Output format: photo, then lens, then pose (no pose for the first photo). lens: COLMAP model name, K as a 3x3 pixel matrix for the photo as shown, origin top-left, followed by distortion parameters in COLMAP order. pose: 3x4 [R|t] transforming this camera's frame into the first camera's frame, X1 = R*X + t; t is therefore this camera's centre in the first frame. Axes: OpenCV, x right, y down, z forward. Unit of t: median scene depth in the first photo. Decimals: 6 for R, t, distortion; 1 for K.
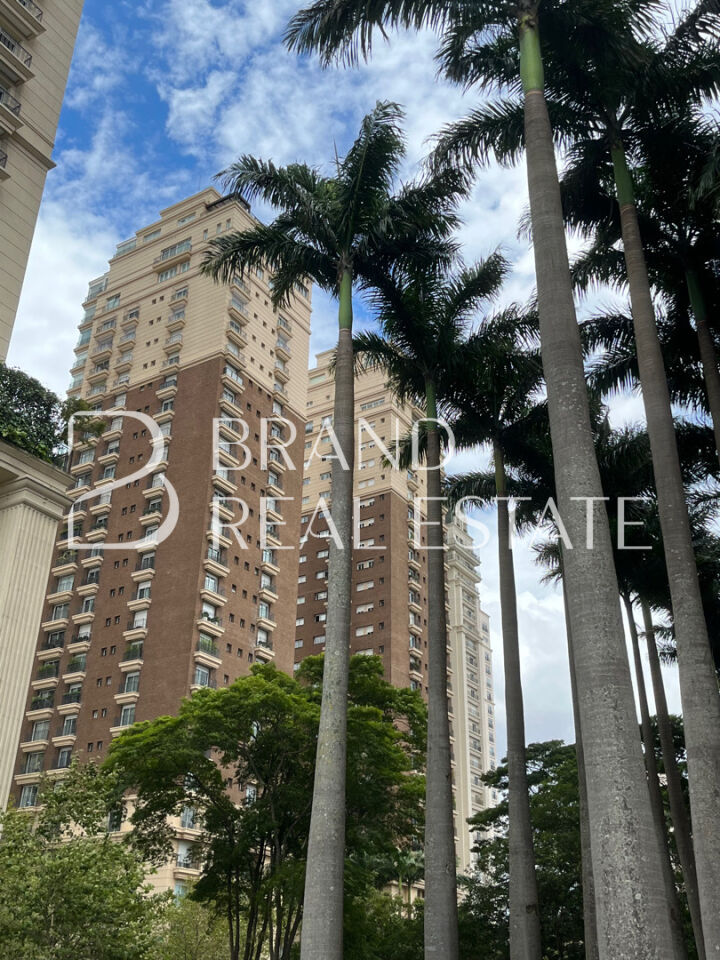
lens RADIAL K [[969.2, 0, 369.0], [0, 969.2, 483.7], [0, 0, 1]] dist [0.027770, -0.004217]
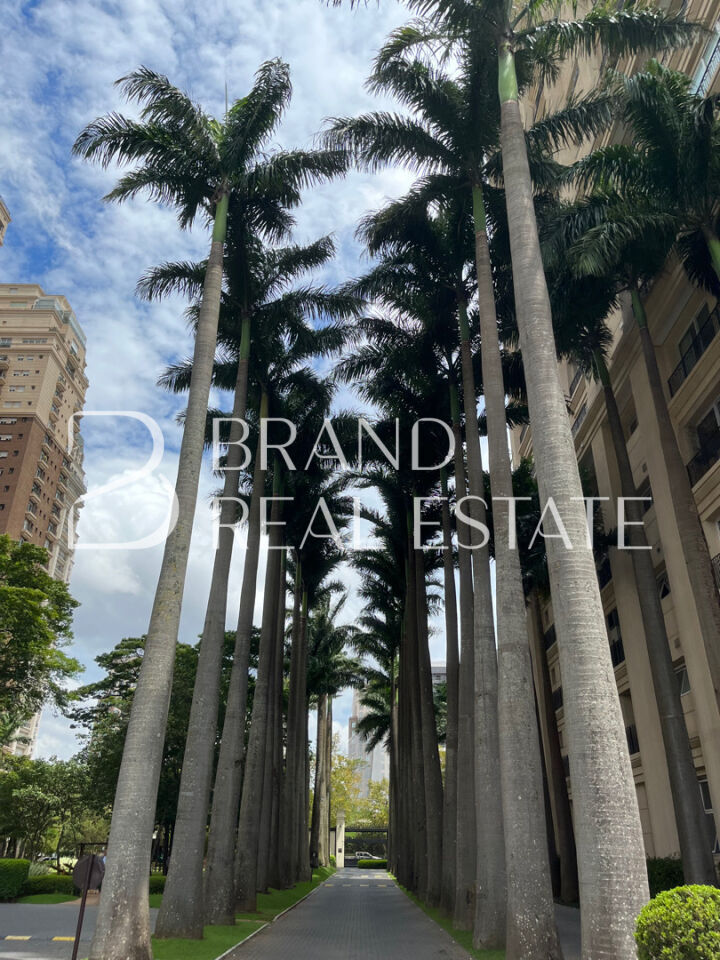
lens RADIAL K [[708.1, 0, 360.0], [0, 708.1, 480.0], [0, 0, 1]] dist [0.103174, -0.135987]
pose [[0.849722, 0.233203, 0.472852, -0.195328], [-0.245847, 0.968643, -0.035928, 0.084373], [-0.466403, -0.085721, 0.880409, 0.163171]]
